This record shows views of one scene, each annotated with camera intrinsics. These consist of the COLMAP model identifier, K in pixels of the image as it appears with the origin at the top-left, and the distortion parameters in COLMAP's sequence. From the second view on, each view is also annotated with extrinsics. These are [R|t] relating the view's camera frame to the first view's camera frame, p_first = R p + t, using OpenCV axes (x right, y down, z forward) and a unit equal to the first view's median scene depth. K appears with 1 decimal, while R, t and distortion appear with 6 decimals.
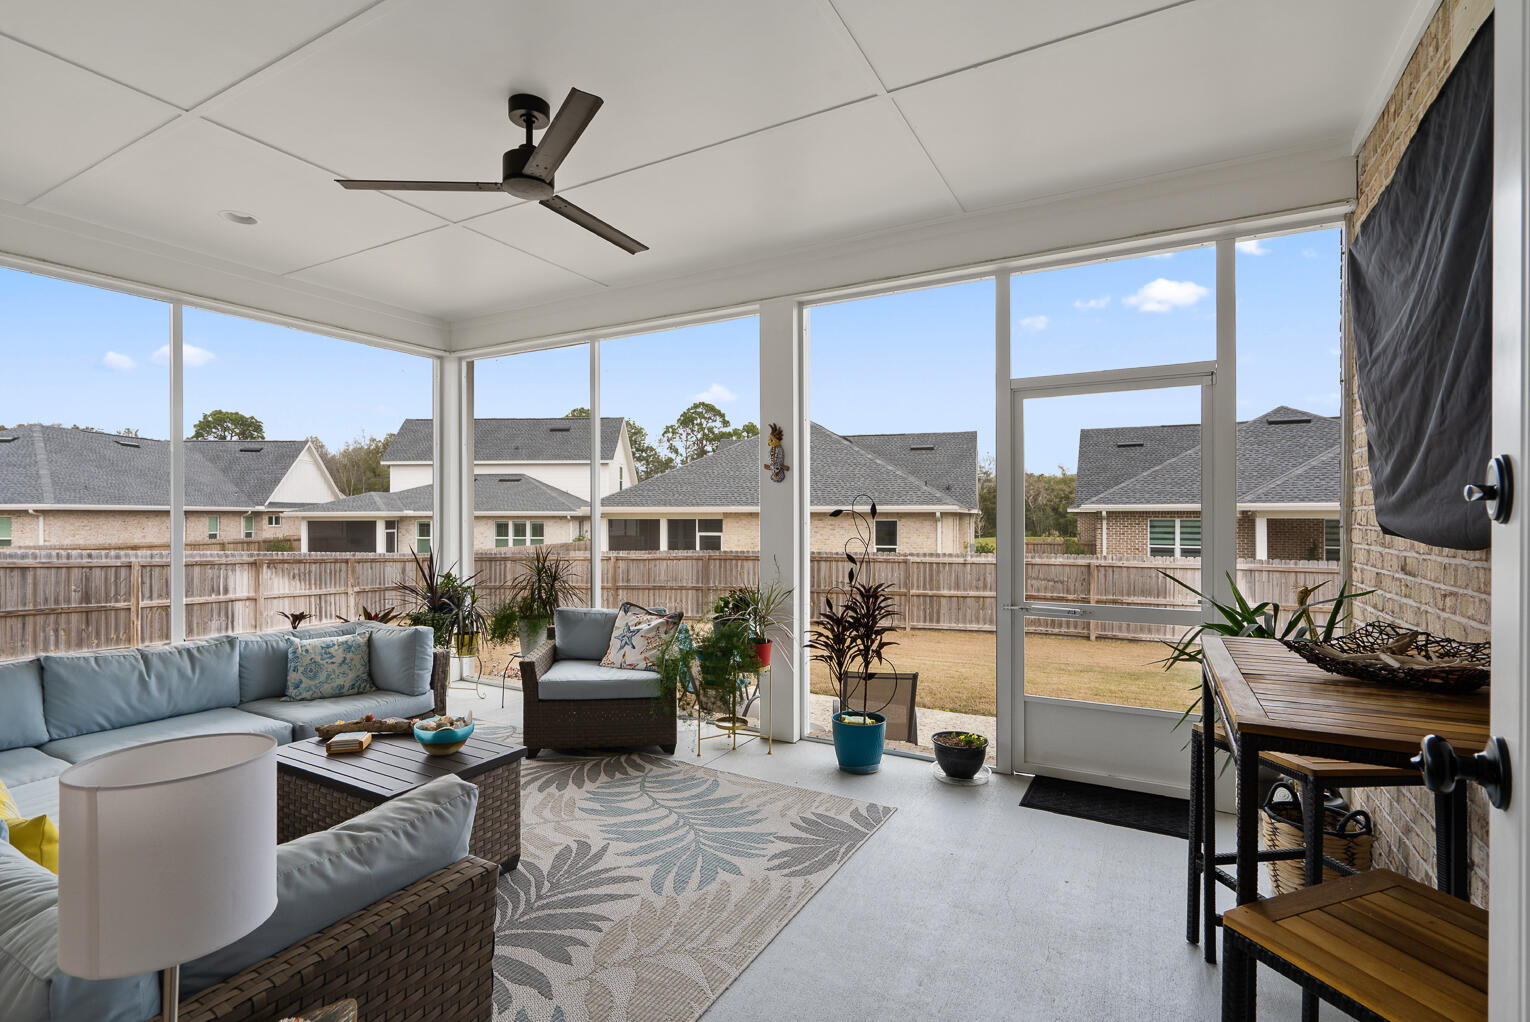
lens RADIAL K [[702.5, 0, 757.2], [0, 702.5, 518.0], [0, 0, 1]] dist [-0.008905, 0.003266]
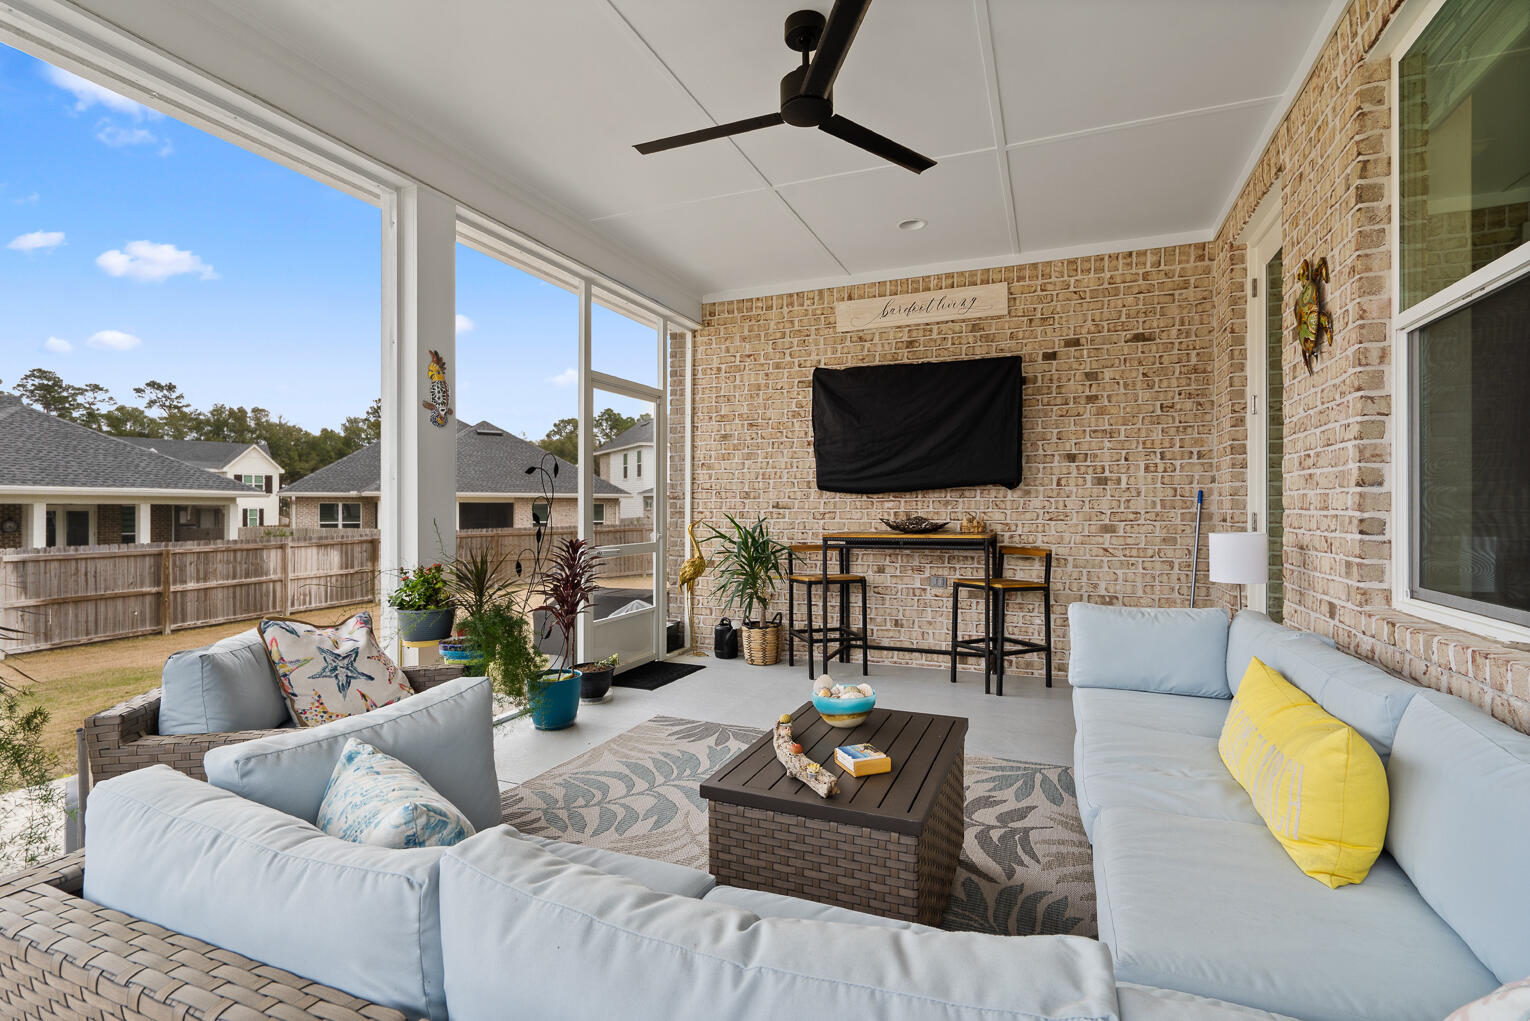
lens RADIAL K [[714.1, 0, 760.1], [0, 714.1, 514.0], [0, 0, 1]] dist [-0.005634, 0.001286]
pose [[-0.124162, -0.007357, 0.992235, -1.061503], [0.000680, 0.999972, 0.007500, 0.054312], [-0.992262, 0.001606, -0.124153, 0.981676]]
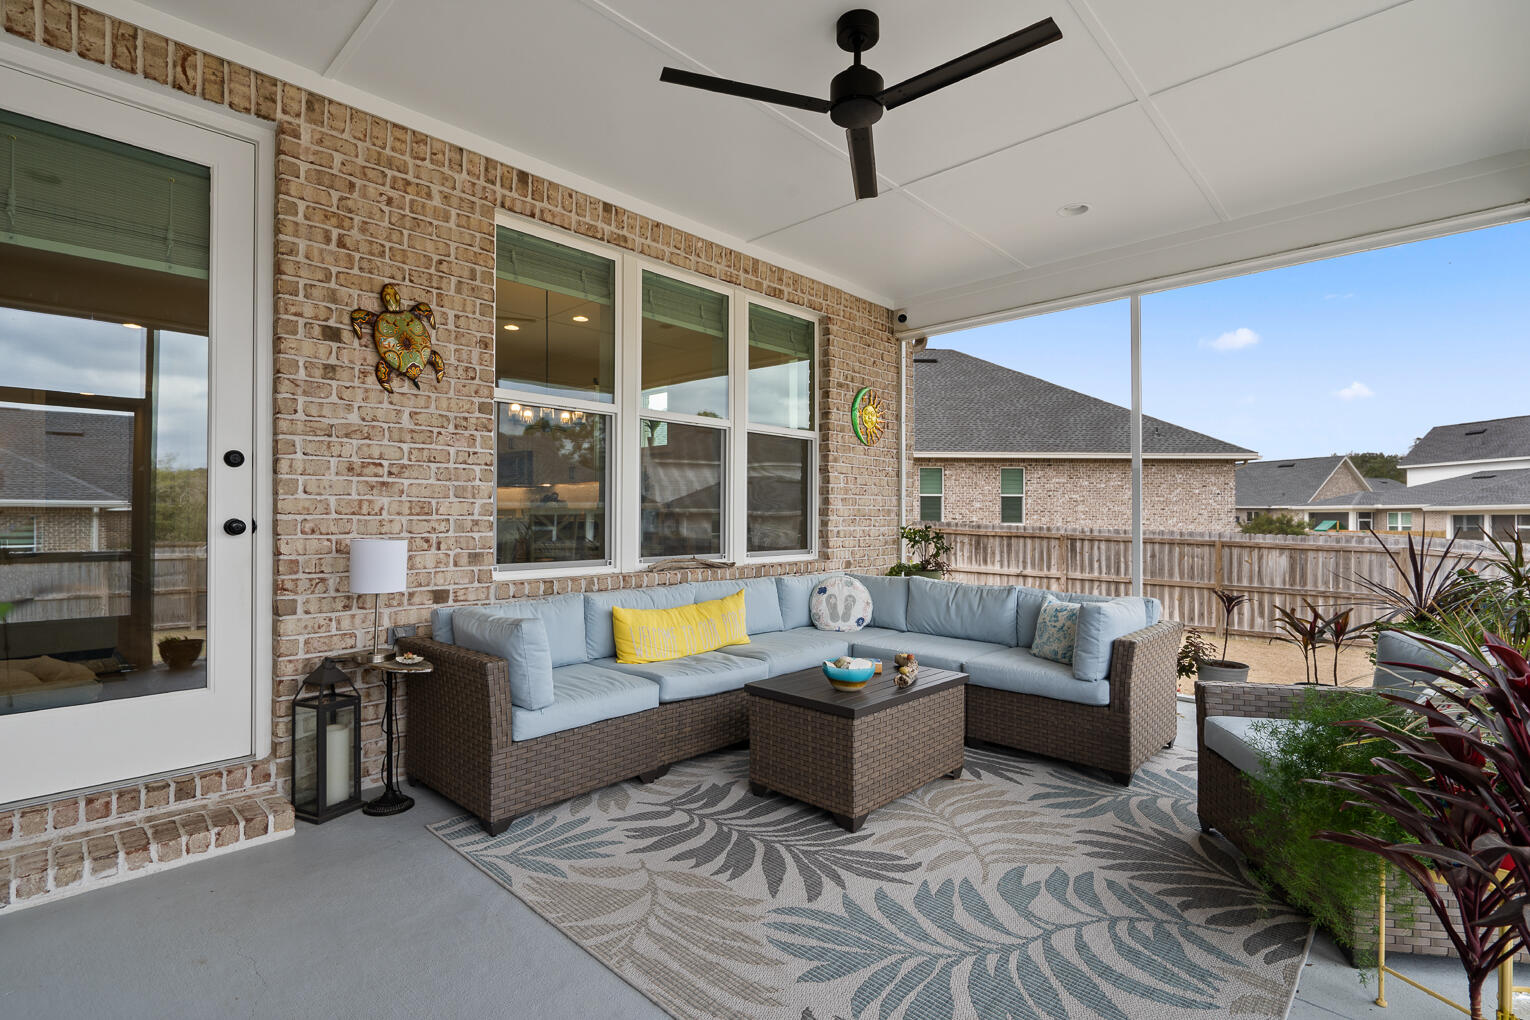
lens RADIAL K [[714.1, 0, 760.1], [0, 714.1, 513.5], [0, 0, 1]] dist [-0.005634, 0.001286]
pose [[-0.241888, -0.005994, -0.970286, 0.521325], [-0.001818, 0.999982, -0.005724, 0.058487], [0.970302, 0.000379, -0.241895, 0.917997]]
